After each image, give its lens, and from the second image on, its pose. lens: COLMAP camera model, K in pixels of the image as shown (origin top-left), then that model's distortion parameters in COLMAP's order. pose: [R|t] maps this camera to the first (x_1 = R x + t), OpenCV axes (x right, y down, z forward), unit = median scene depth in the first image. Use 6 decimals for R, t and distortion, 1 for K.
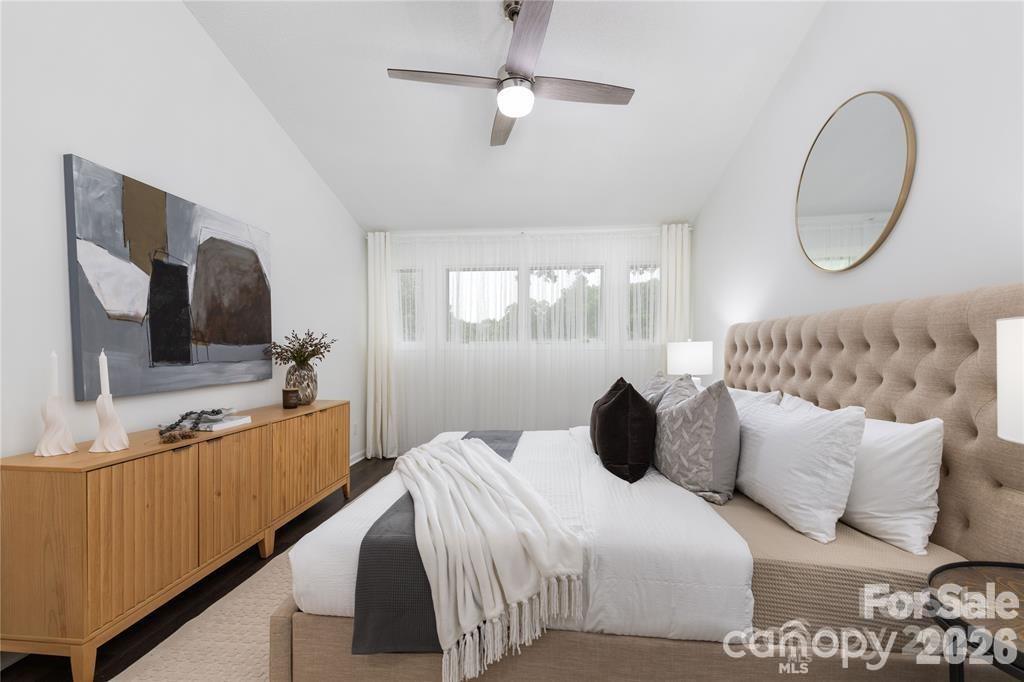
lens RADIAL K [[448.1, 0, 510.1], [0, 448.1, 370.0], [0, 0, 1]] dist [0.001710, 0.000291]
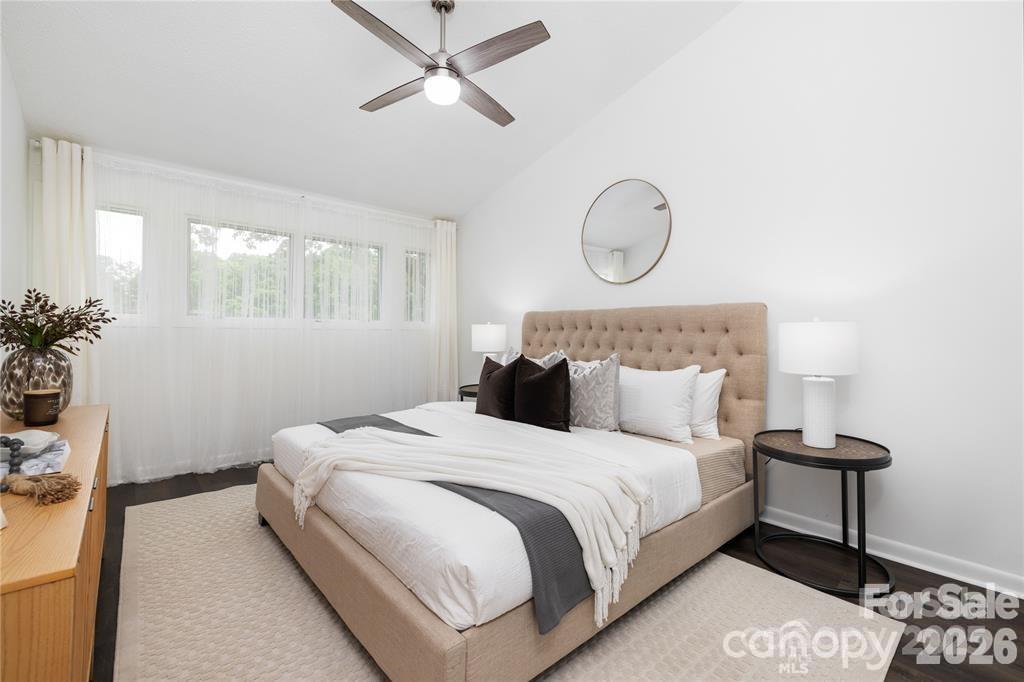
lens RADIAL K [[439.0, 0, 513.5], [0, 439.0, 335.0], [0, 0, 1]] dist [0.000537, 0.000215]
pose [[0.682617, 0.002587, 0.730772, -0.465868], [0.017695, 0.999642, -0.020068, -0.007780], [-0.730562, 0.026630, 0.682327, 0.150835]]
